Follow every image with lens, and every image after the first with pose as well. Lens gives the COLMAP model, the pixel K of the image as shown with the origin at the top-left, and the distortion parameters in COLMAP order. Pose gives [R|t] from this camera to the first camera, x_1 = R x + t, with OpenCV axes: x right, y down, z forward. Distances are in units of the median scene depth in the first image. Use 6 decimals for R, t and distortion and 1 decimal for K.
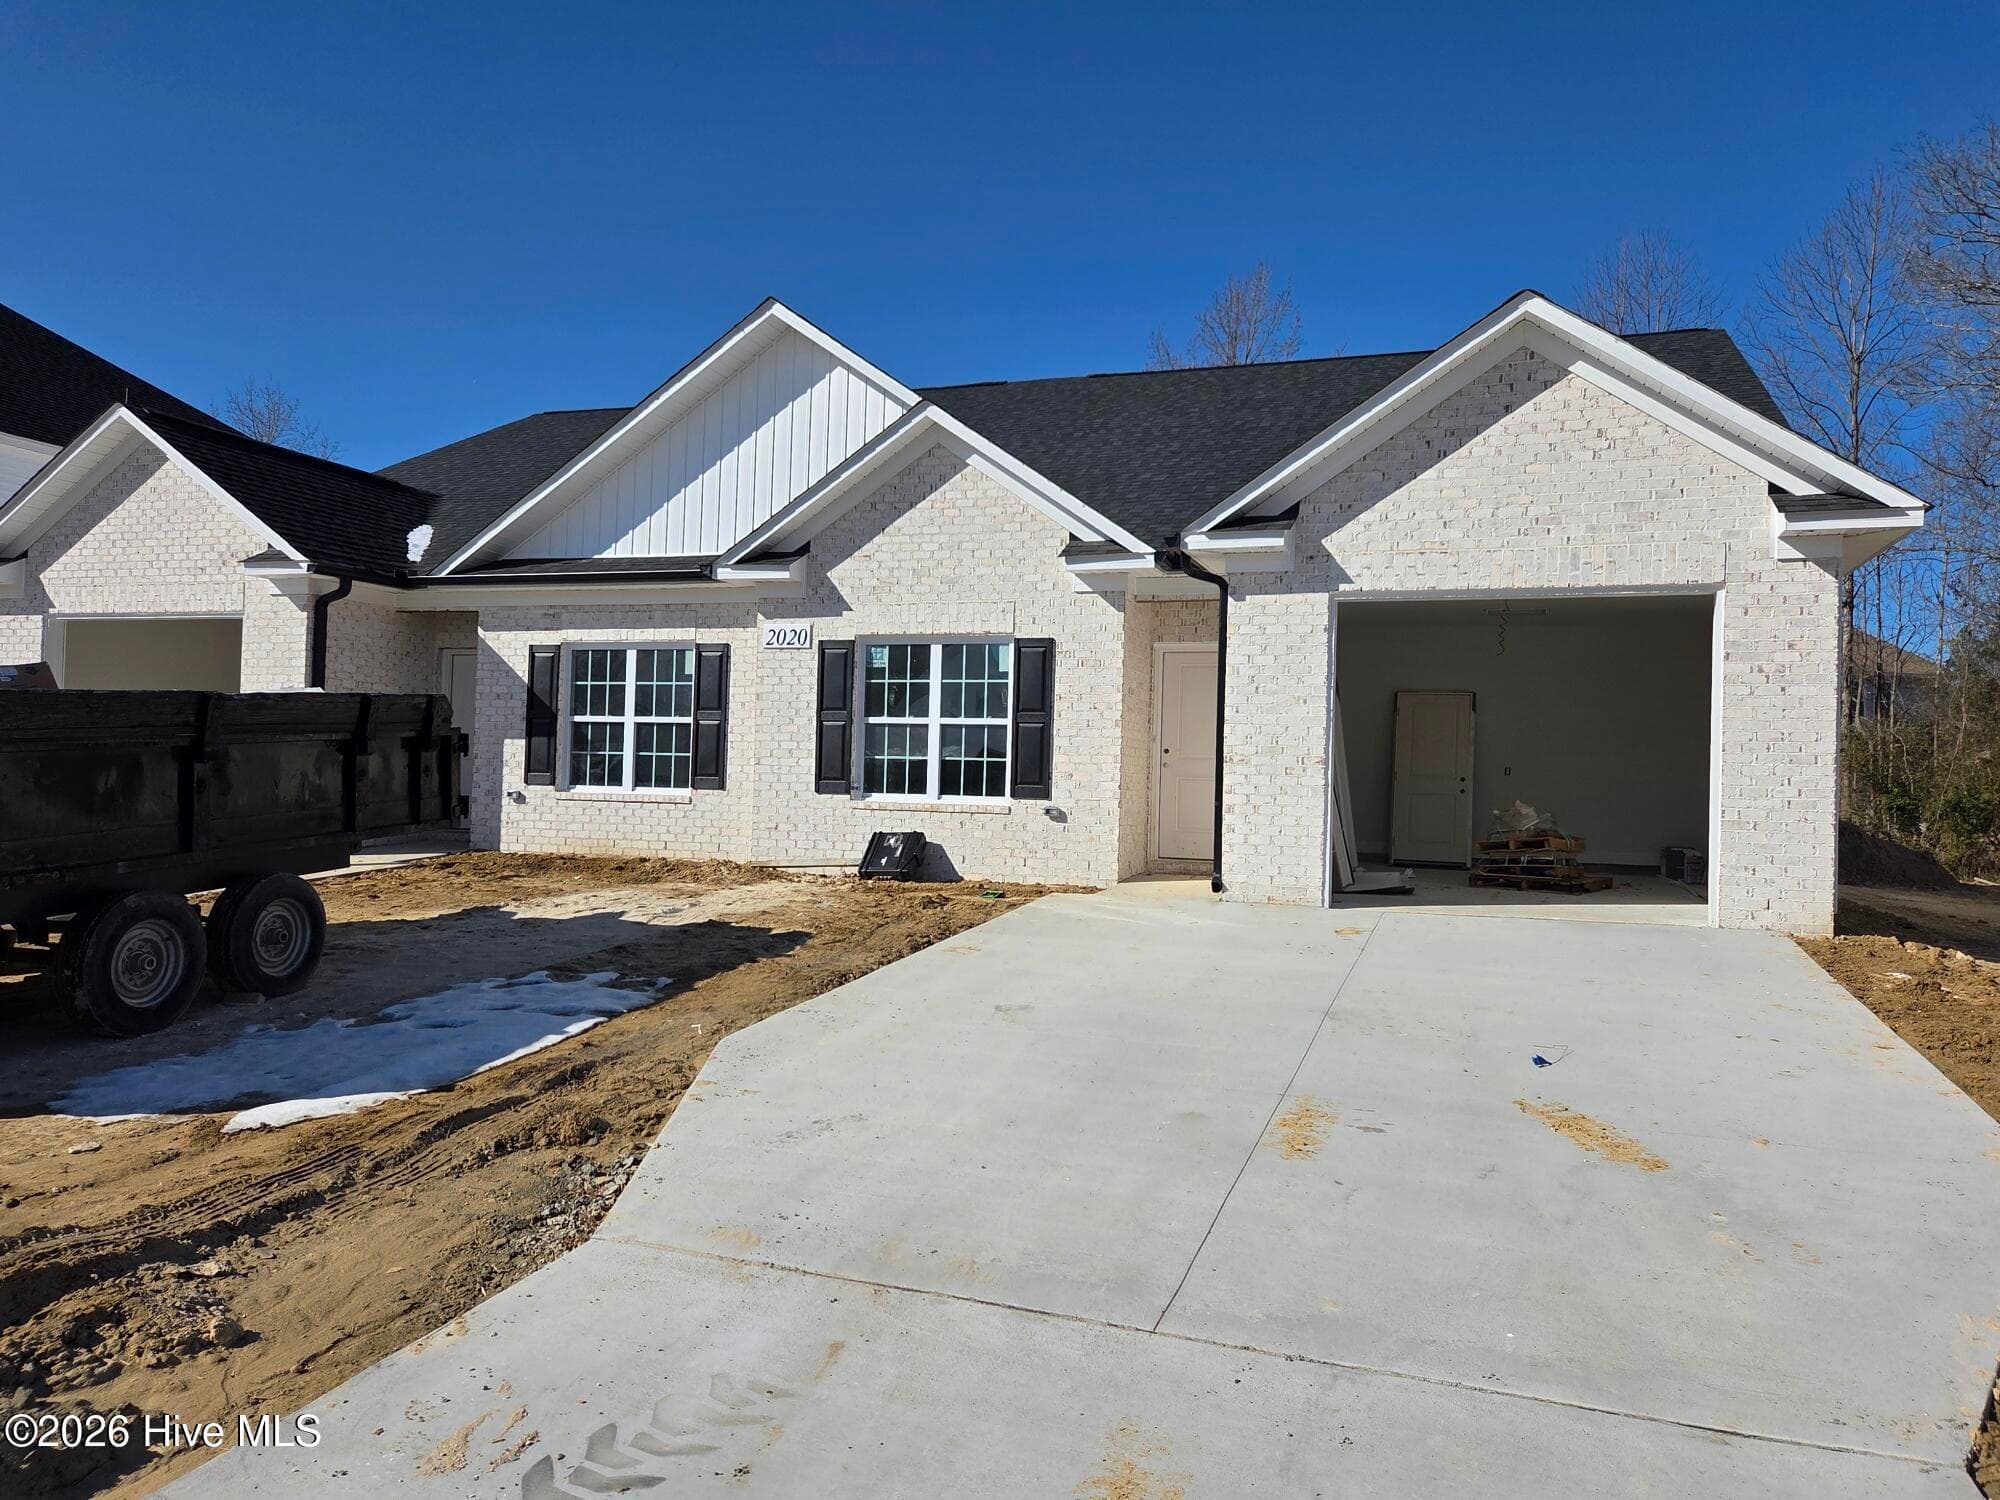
lens RADIAL K [[1301.0, 0, 1040.3], [0, 1301.0, 725.0], [0, 0, 1]] dist [0.015794, -0.007444]
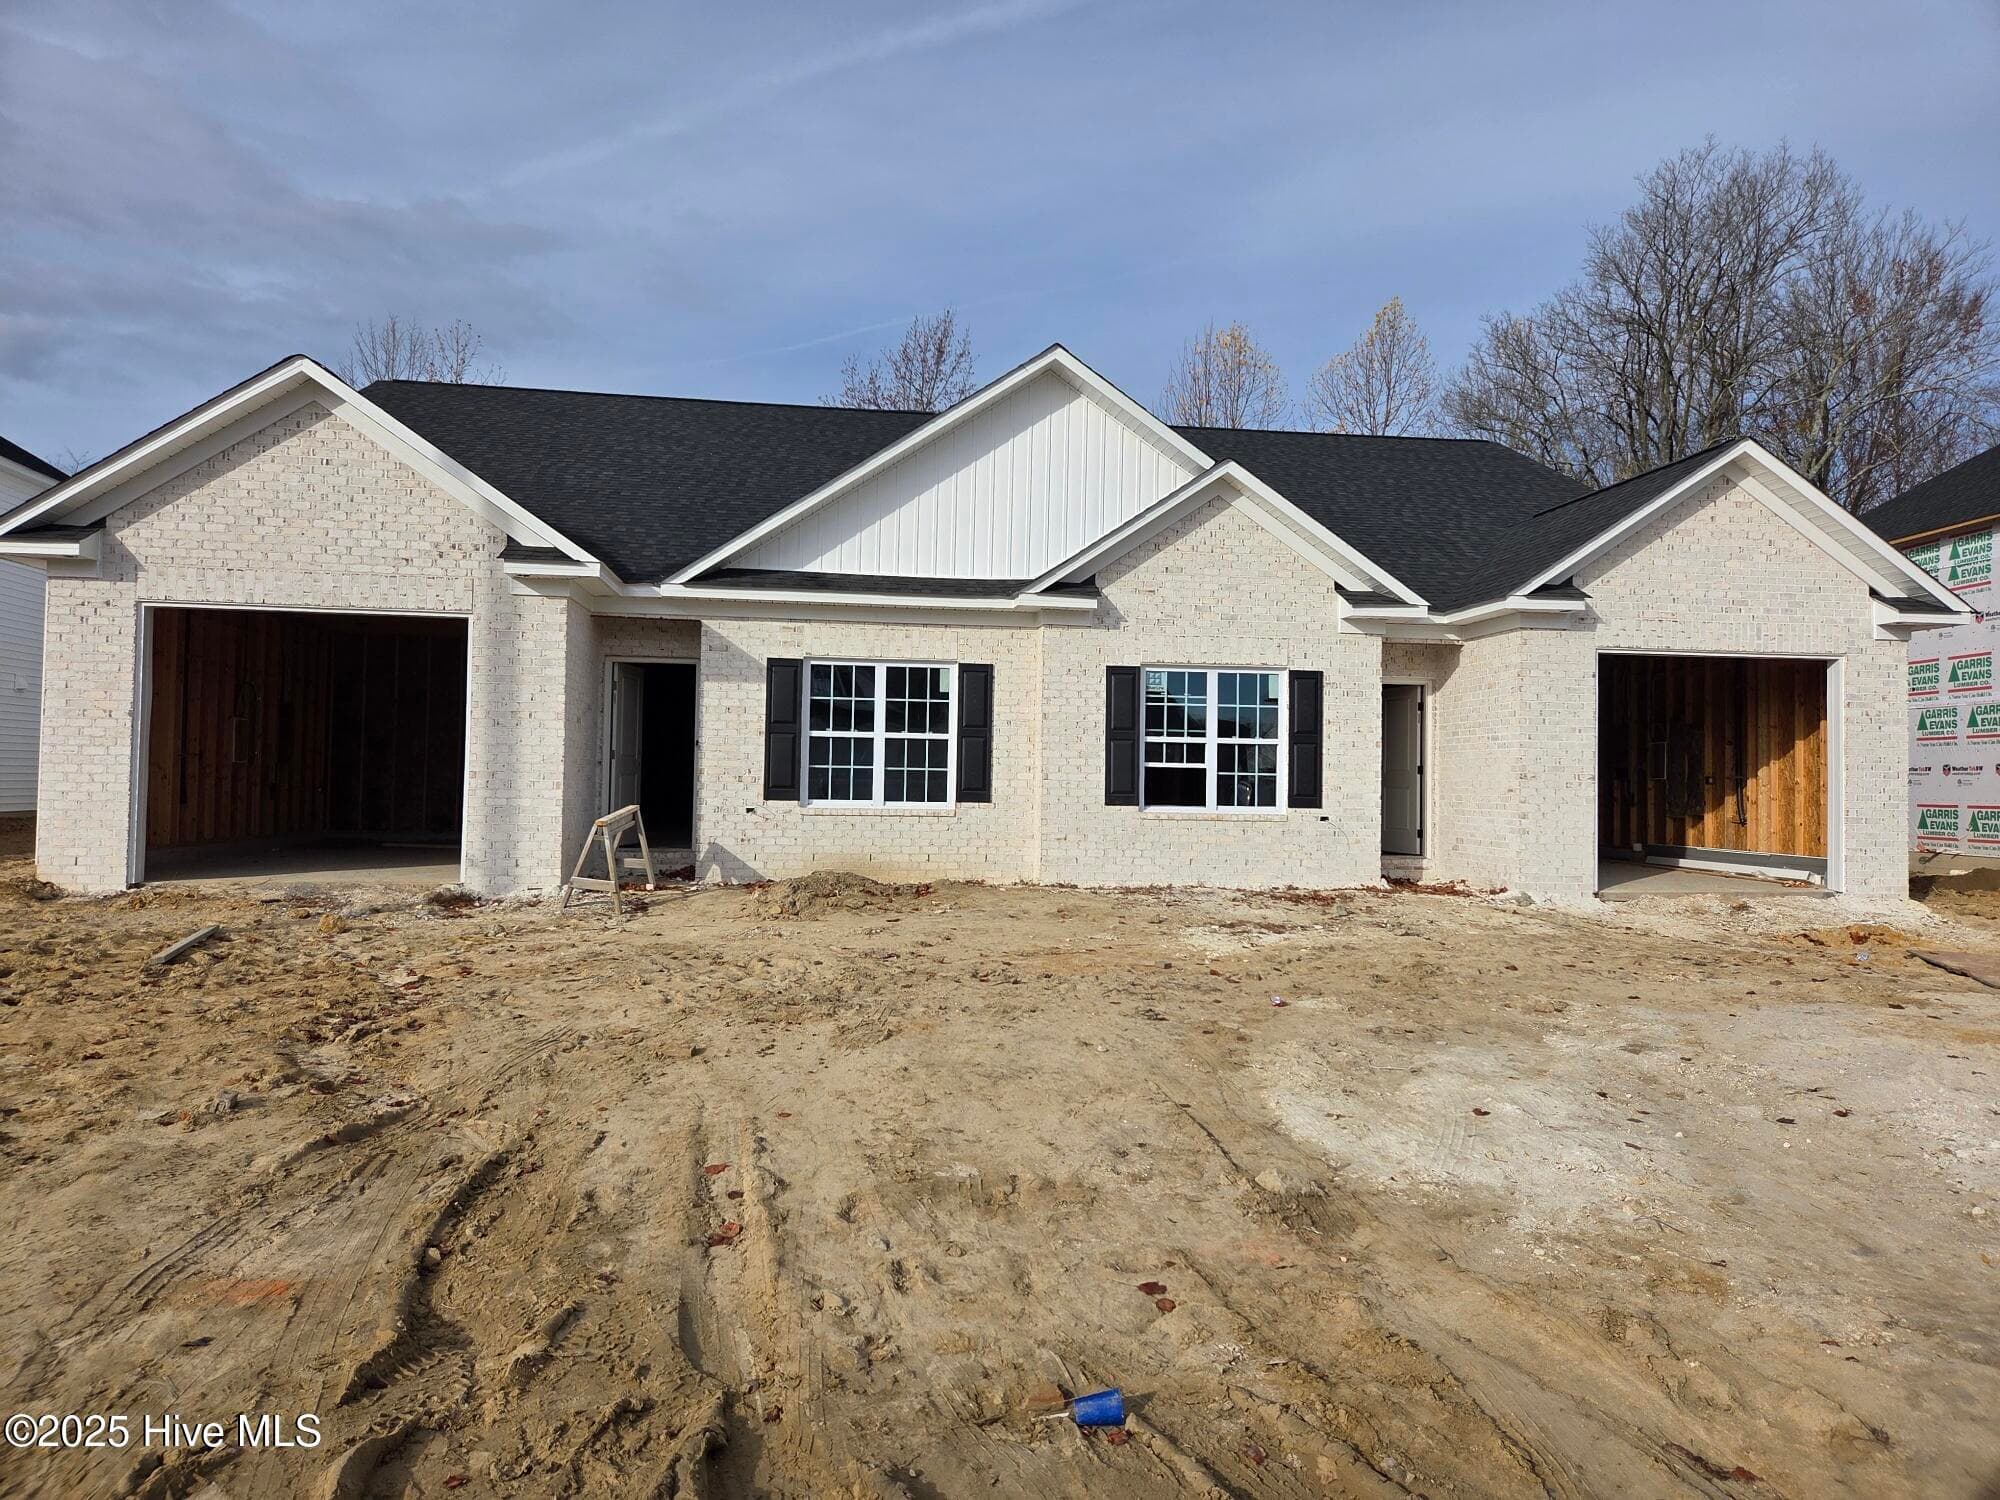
lens RADIAL K [[1301.0, 0, 987.9], [0, 1301.0, 748.6], [0, 0, 1]] dist [0.015794, -0.007444]
pose [[0.910391, 0.002341, 0.413743, -0.712526], [-0.010447, 0.999795, 0.017330, -0.013314], [-0.413618, -0.020100, 0.910229, 0.047018]]
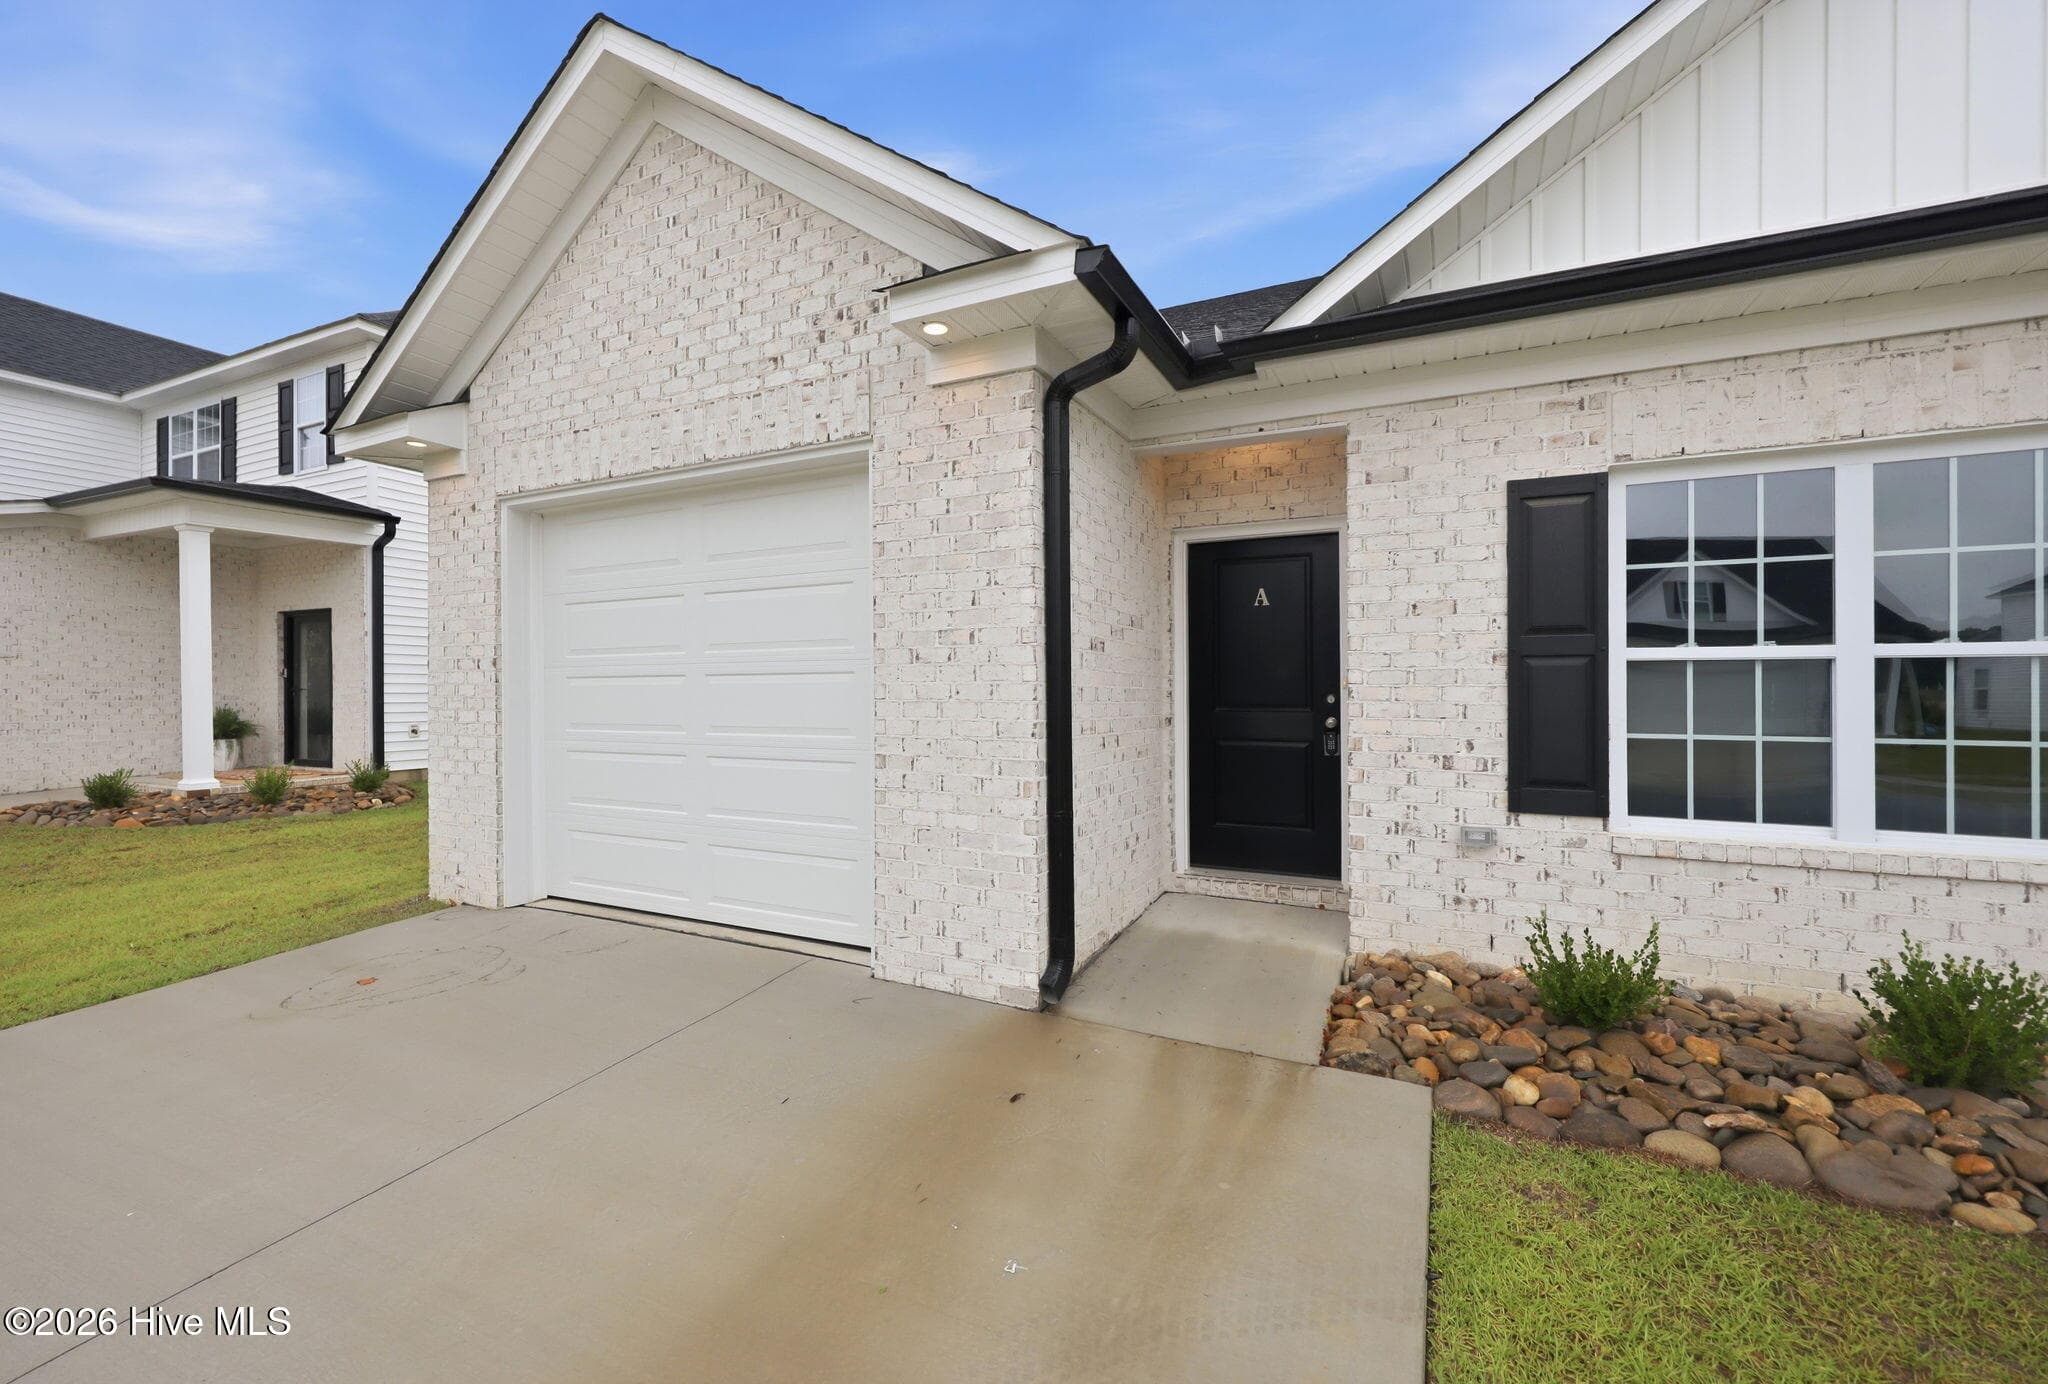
lens RADIAL K [[834.0, 0, 1032.3], [0, 834.0, 683.6], [0, 0, 1]] dist [-0.000454, -0.000030]
pose [[0.987645, -0.023612, -0.154920, -0.556084], [0.027436, 0.999368, 0.022589, -0.007464], [0.154288, -0.026560, 0.987669, 0.785834]]
